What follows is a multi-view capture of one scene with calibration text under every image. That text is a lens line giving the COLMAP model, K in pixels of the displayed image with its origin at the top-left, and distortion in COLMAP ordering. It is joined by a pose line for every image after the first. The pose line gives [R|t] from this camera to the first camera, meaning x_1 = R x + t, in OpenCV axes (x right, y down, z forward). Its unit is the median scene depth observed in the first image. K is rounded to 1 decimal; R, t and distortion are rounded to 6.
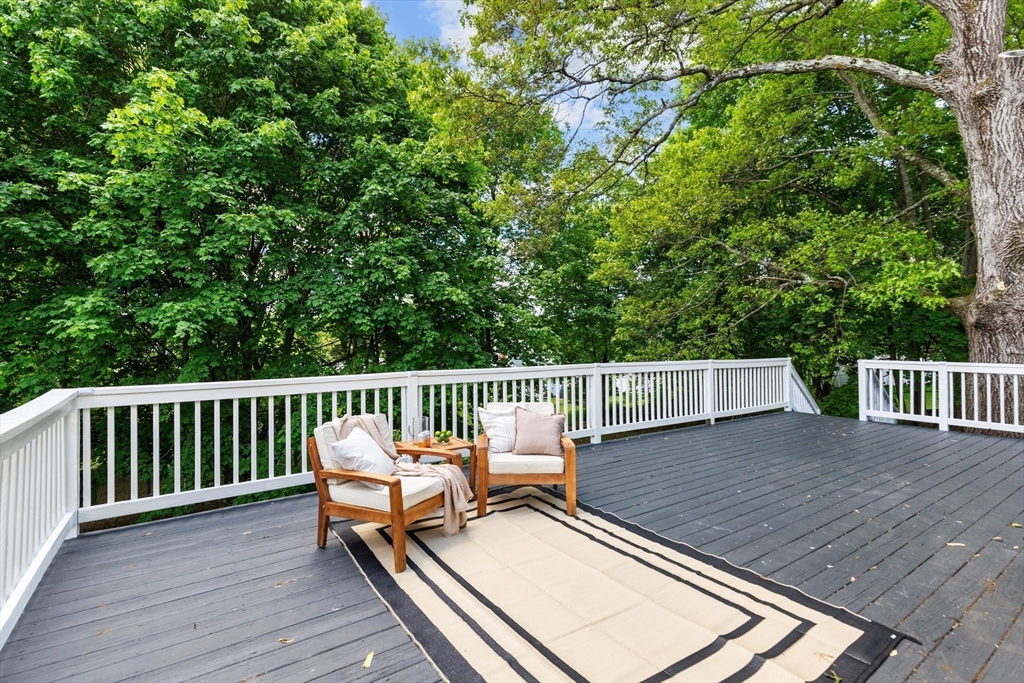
lens RADIAL K [[476.0, 0, 511.3], [0, 476.0, 304.3], [0, 0, 1]] dist [0.007608, -0.000345]
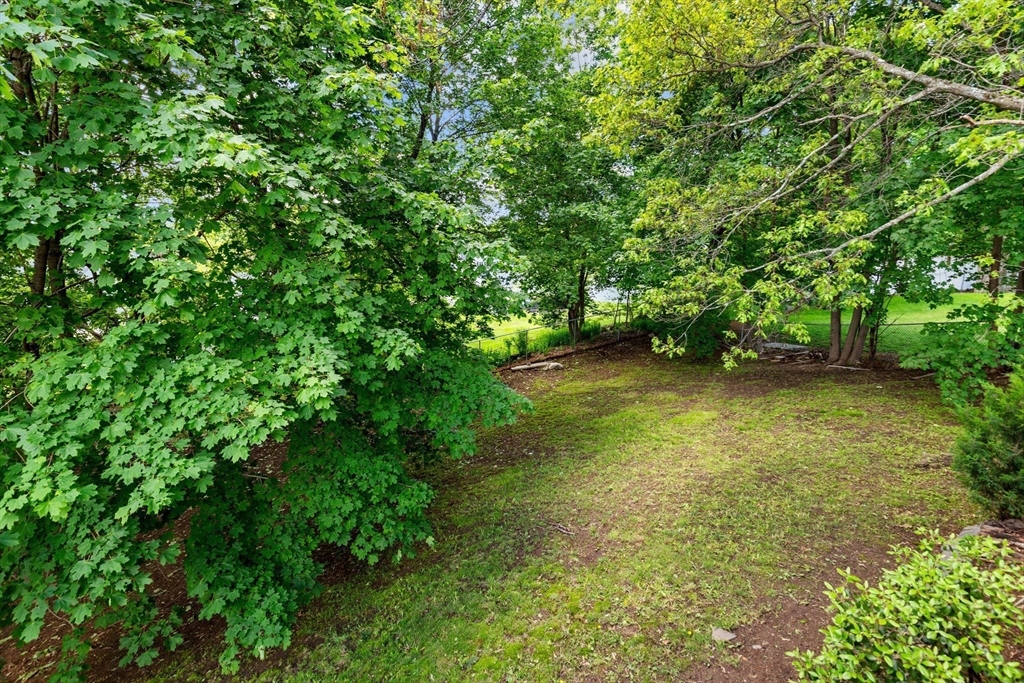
lens RADIAL K [[459.0, 0, 512.0], [0, 459.0, 341.5], [0, 0, 1]] dist [0.007555, 0.000254]
pose [[0.997839, -0.019811, 0.062645, 0.054914], [0.001423, 0.959754, 0.280840, 0.015076], [-0.065687, -0.280144, 0.957708, 0.535608]]
